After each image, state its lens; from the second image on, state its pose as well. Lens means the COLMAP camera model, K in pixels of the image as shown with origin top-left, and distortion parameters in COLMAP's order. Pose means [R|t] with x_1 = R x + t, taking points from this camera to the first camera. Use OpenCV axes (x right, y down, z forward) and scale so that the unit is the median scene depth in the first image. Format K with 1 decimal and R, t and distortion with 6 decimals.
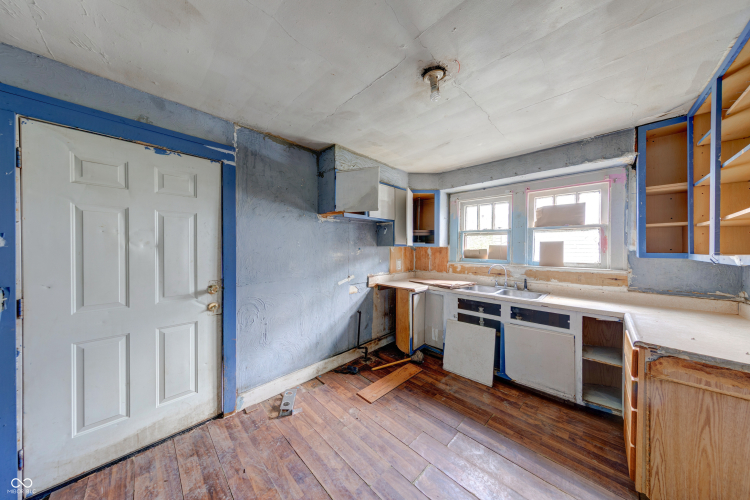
lens RADIAL K [[236.8, 0, 373.6], [0, 236.8, 250.1], [0, 0, 1]] dist [0.009646, -0.000147]
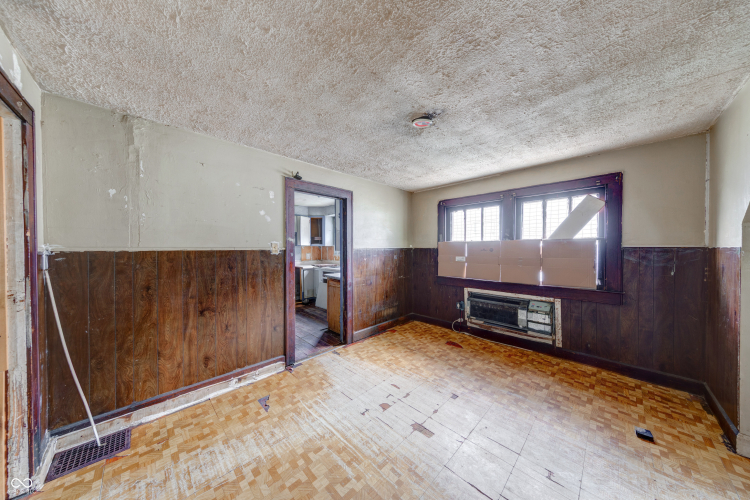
lens RADIAL K [[236.8, 0, 373.6], [0, 236.8, 250.1], [0, 0, 1]] dist [0.009646, -0.000147]
pose [[0.999734, -0.004816, -0.022563, 0.844385], [0.004851, 0.999987, 0.001535, 0.018834], [0.022555, -0.001644, 0.999744, -1.027638]]
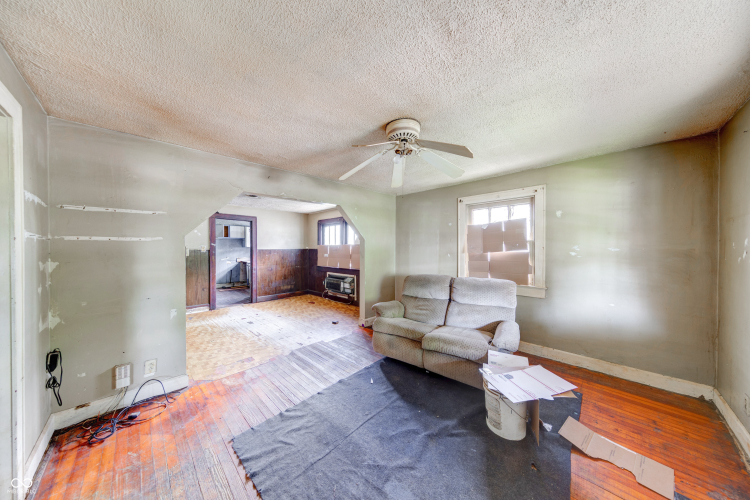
lens RADIAL K [[236.8, 0, 373.6], [0, 236.8, 250.1], [0, 0, 1]] dist [0.009646, -0.000147]
pose [[0.999883, -0.001796, -0.015217, 1.837749], [0.001789, 0.999998, -0.000470, 0.024816], [0.015218, 0.000443, 0.999884, -1.982445]]
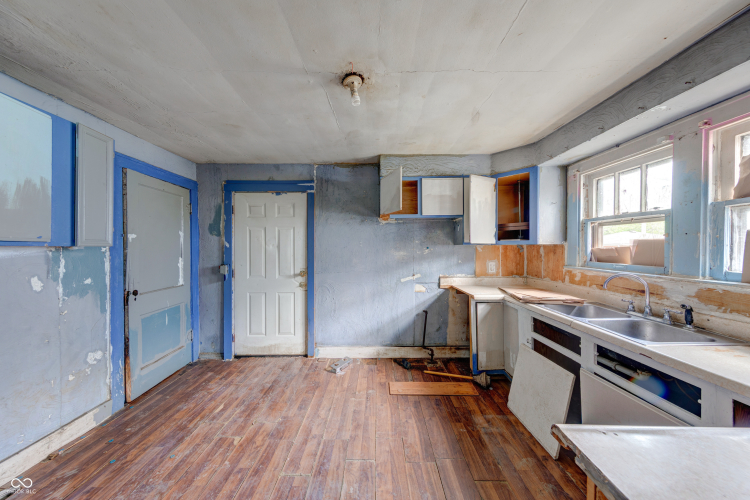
lens RADIAL K [[236.8, 0, 373.6], [0, 236.8, 250.1], [0, 0, 1]] dist [0.009646, -0.000147]
pose [[0.697968, 0.001047, -0.716128, 0.539453], [-0.001710, 0.999999, -0.000204, 0.004958], [0.716127, 0.001367, 0.697969, 0.166872]]
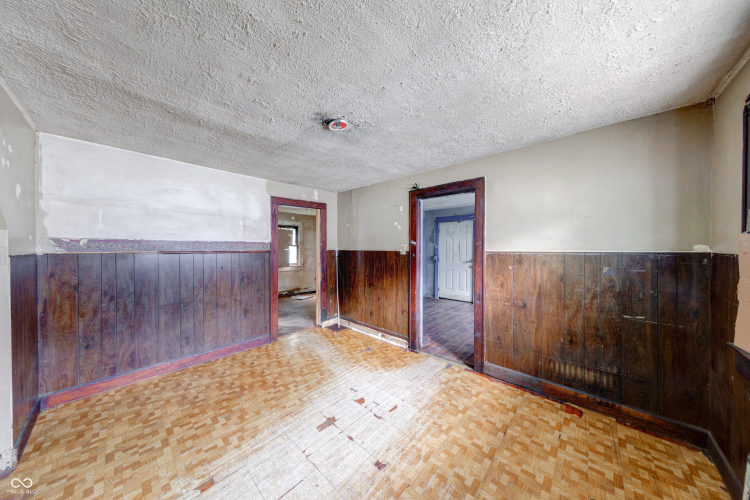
lens RADIAL K [[236.8, 0, 373.6], [0, 236.8, 250.1], [0, 0, 1]] dist [0.009646, -0.000147]
pose [[0.022287, 0.008091, -0.999719, 1.665569], [-0.010141, 0.999918, 0.007866, 0.004134], [0.999700, 0.009963, 0.022367, -0.239535]]
